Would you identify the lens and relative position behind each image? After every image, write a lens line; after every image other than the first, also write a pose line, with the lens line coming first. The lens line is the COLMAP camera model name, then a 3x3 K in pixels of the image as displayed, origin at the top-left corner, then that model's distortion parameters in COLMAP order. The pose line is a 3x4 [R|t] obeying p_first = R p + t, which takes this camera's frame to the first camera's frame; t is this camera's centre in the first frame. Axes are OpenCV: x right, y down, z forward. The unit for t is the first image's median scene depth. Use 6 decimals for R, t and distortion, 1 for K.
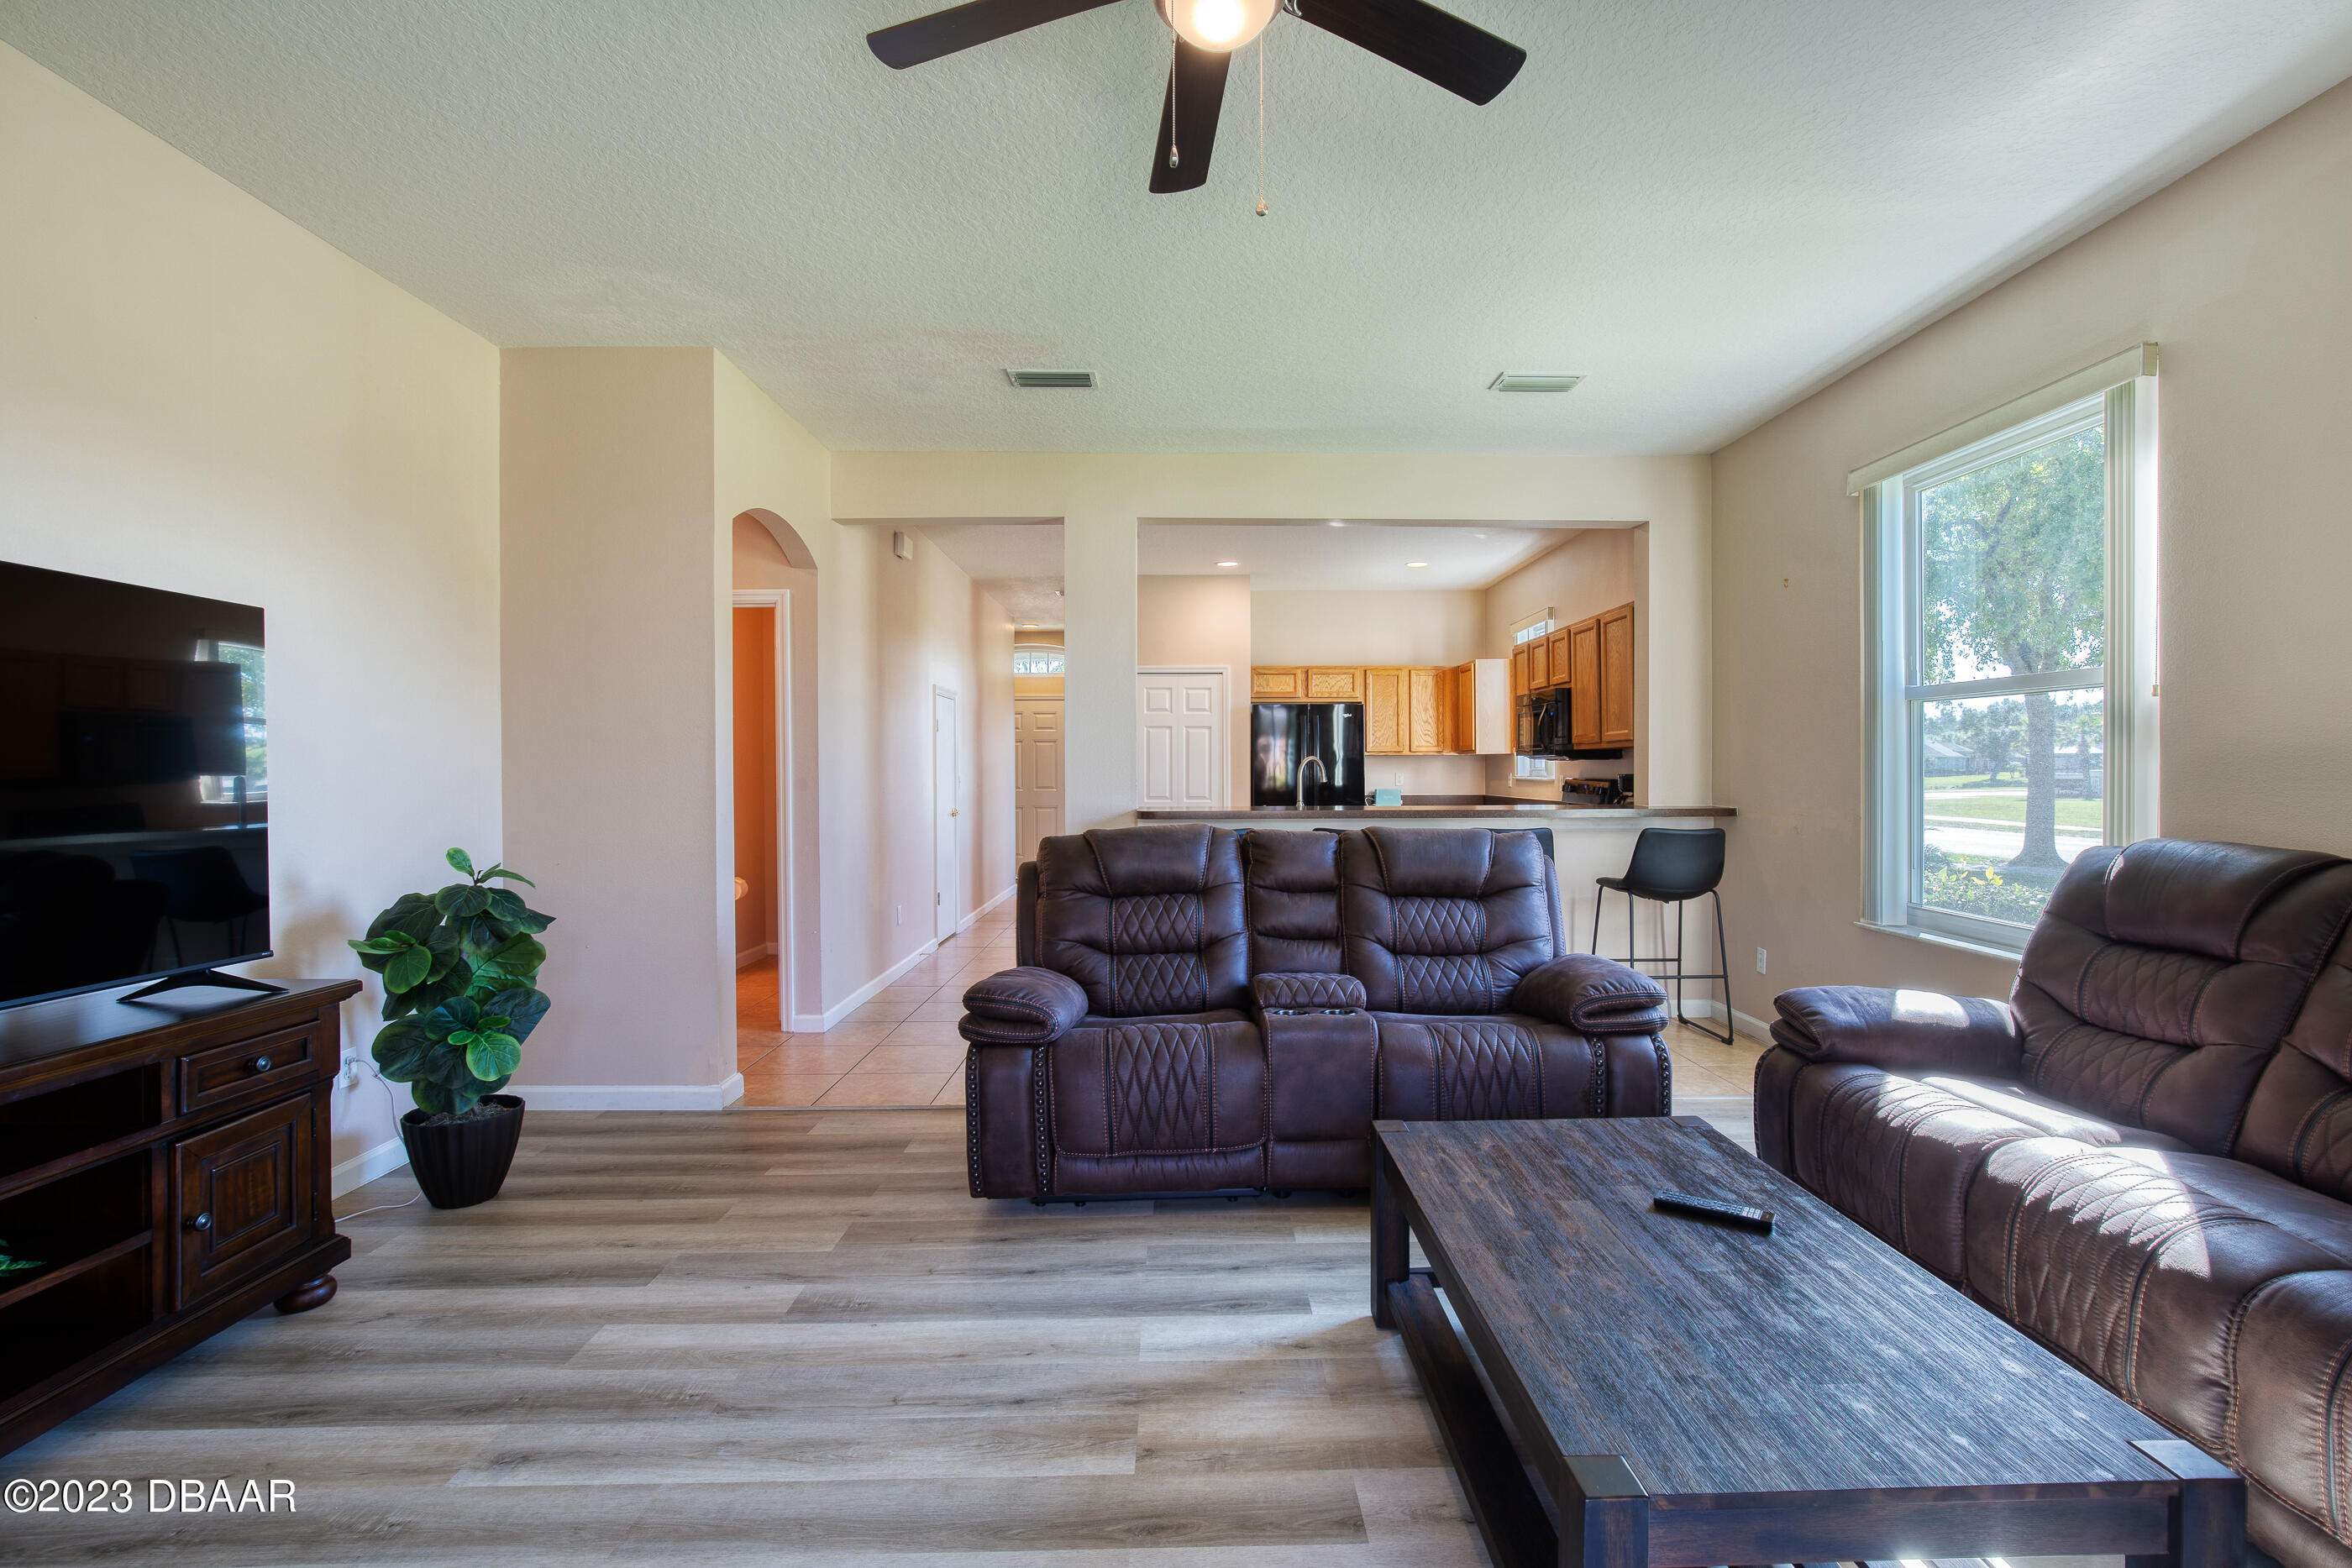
lens RADIAL K [[1056.5, 0, 1214.3], [0, 1056.5, 779.8], [0, 0, 1]] dist [-0.032801, 0.008465]
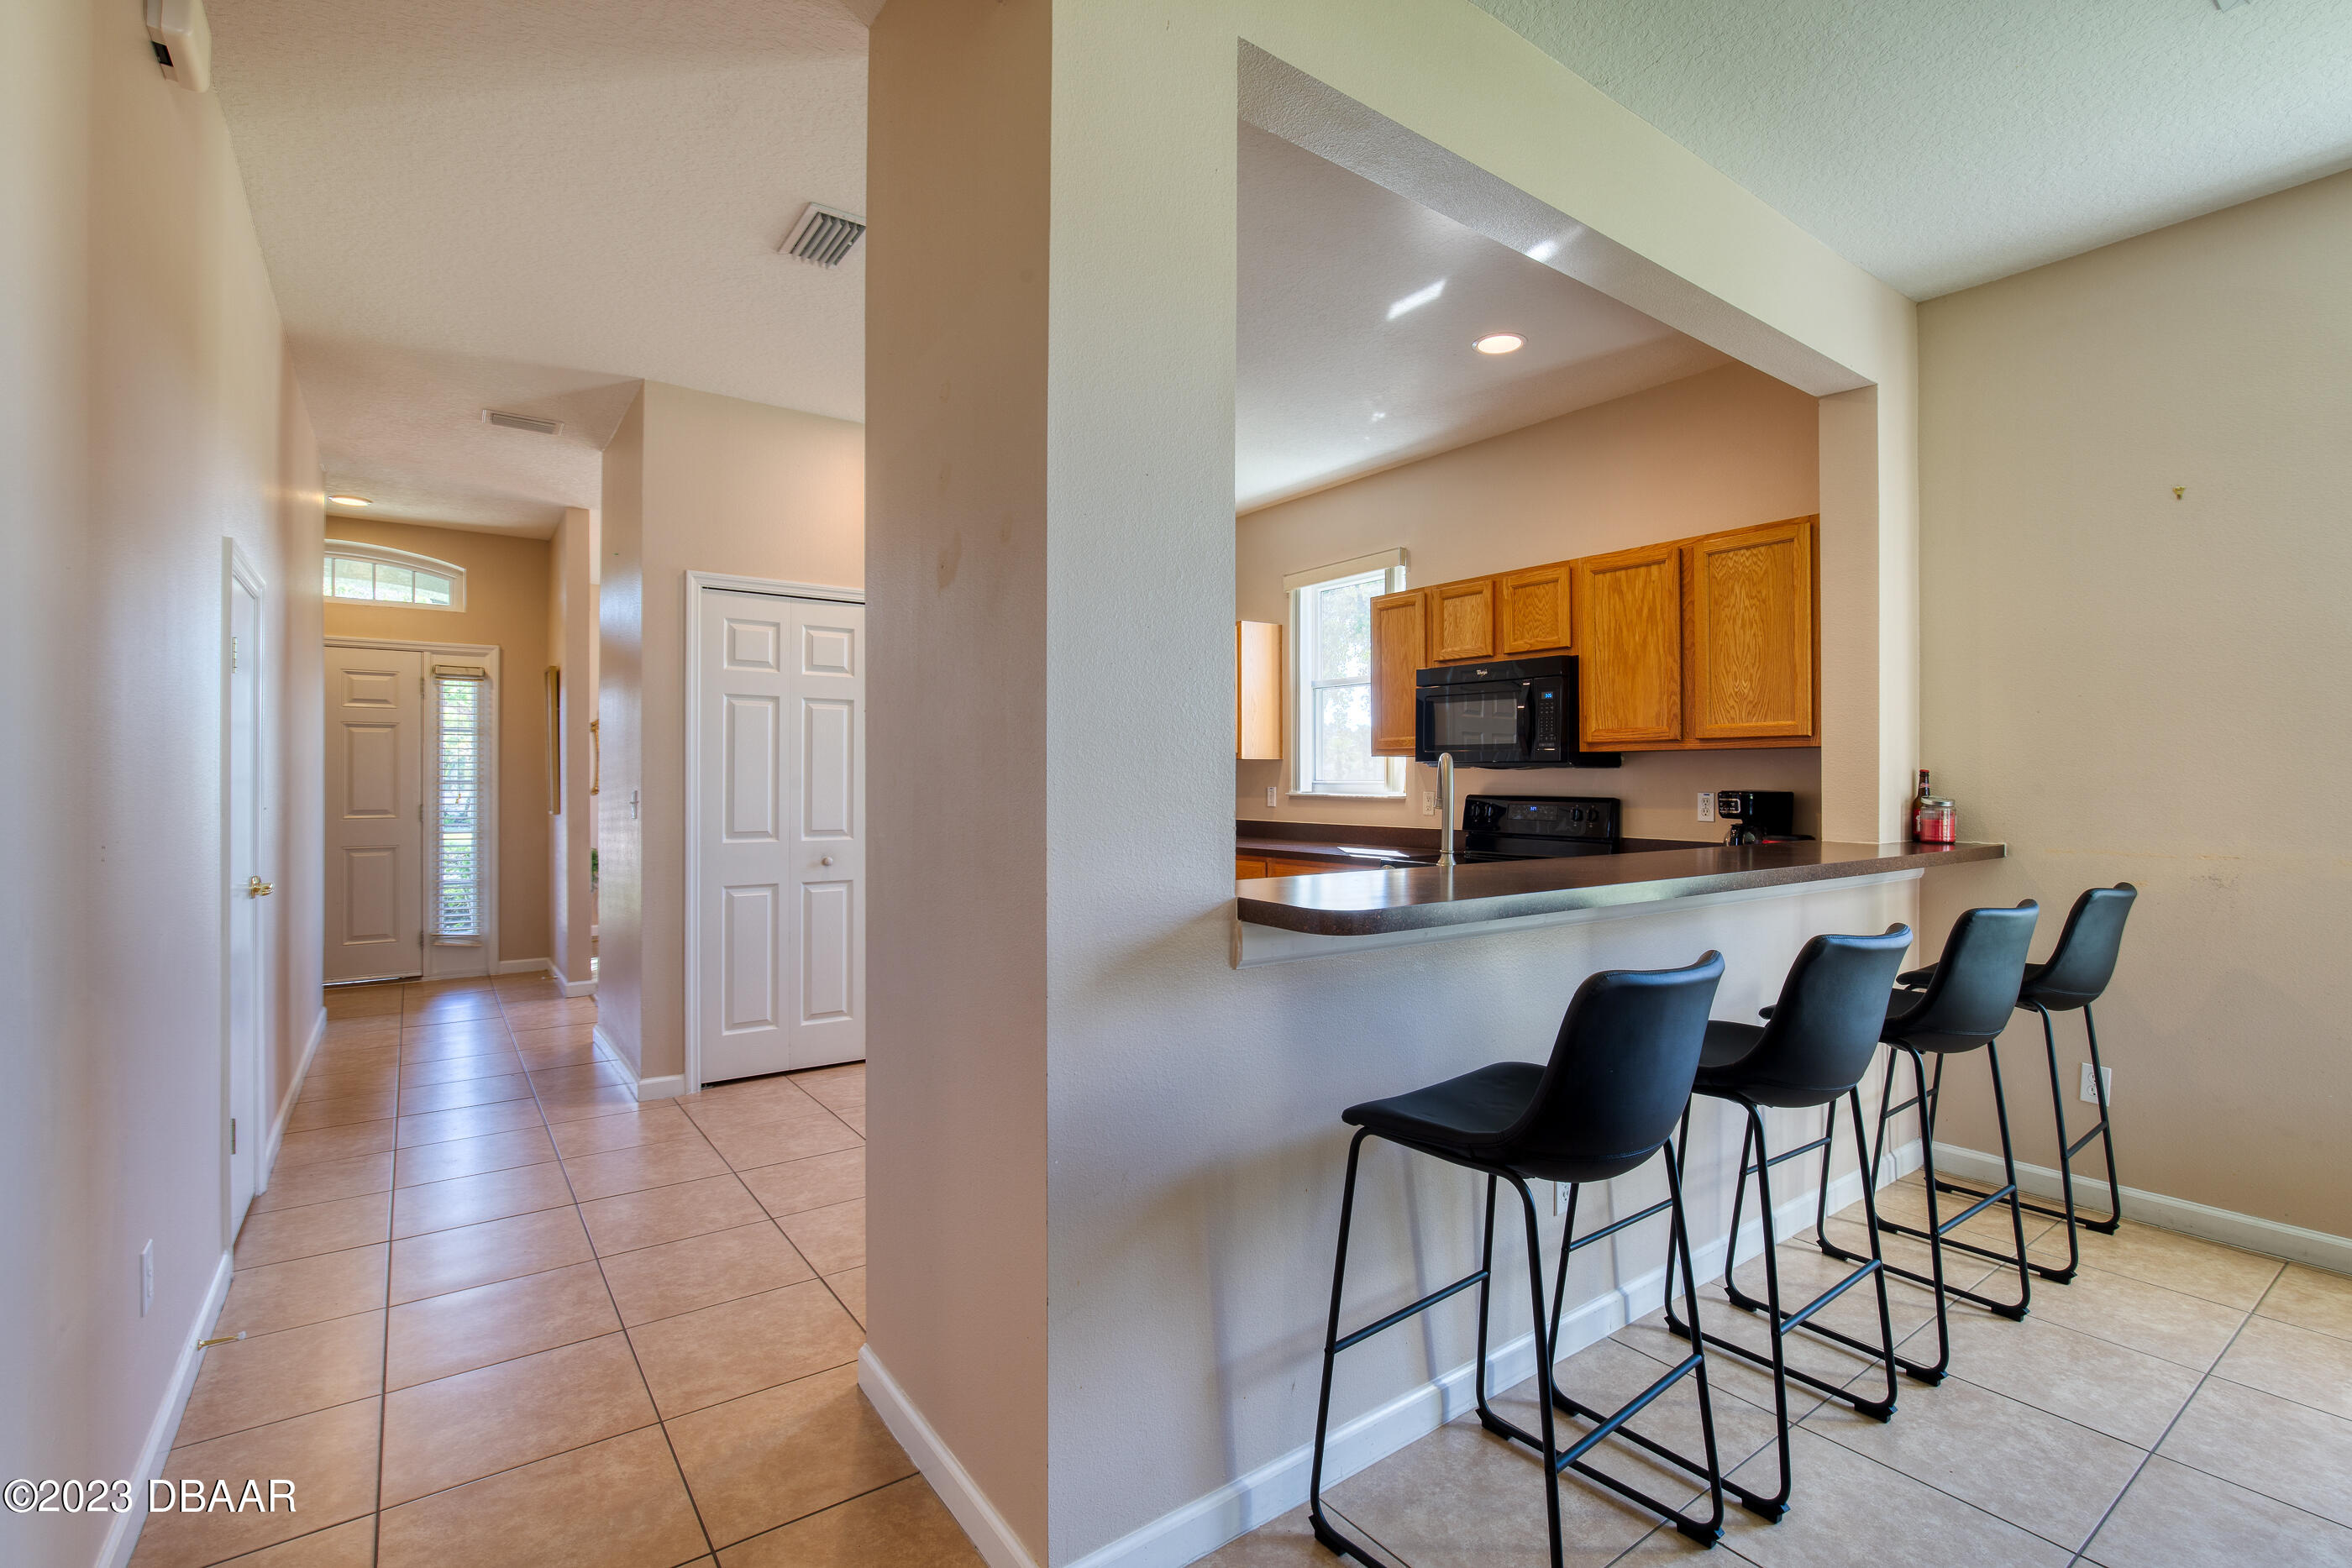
lens RADIAL K [[1056.5, 0, 1175.0], [0, 1056.5, 766.6], [0, 0, 1]] dist [-0.032801, 0.008465]
pose [[0.830773, 0.012548, 0.556470, -0.476945], [0.001042, 0.999709, -0.024099, -0.010184], [-0.556610, 0.020600, 0.830518, 1.299254]]
